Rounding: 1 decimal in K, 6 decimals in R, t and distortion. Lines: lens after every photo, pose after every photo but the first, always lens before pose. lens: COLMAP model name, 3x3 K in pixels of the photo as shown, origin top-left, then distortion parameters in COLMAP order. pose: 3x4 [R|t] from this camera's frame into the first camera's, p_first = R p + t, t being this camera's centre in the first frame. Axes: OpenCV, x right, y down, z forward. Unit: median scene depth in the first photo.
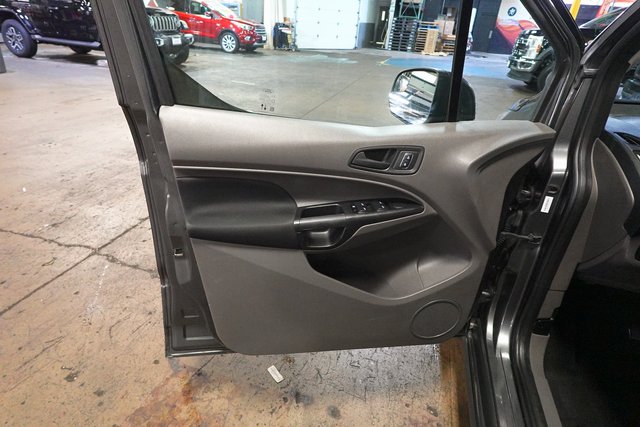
lens RADIAL K [[362.2, 0, 320.0], [0, 362.2, 213.5], [0, 0, 1]] dist [-0.005118, -0.001007]
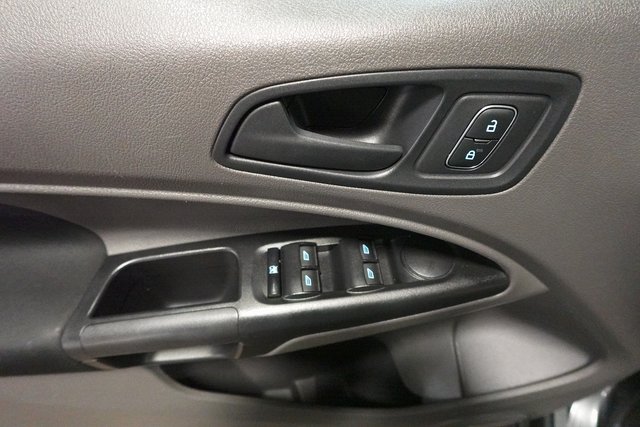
lens RADIAL K [[370.5, 0, 303.1], [0, 370.5, 214.6], [0, 0, 1]] dist [0.027767, -0.029495]
pose [[0.993437, 0.061952, -0.096154, 0.153393], [-0.037524, 0.970618, 0.237681, -0.149368], [0.108053, -0.232513, 0.966573, 0.746483]]
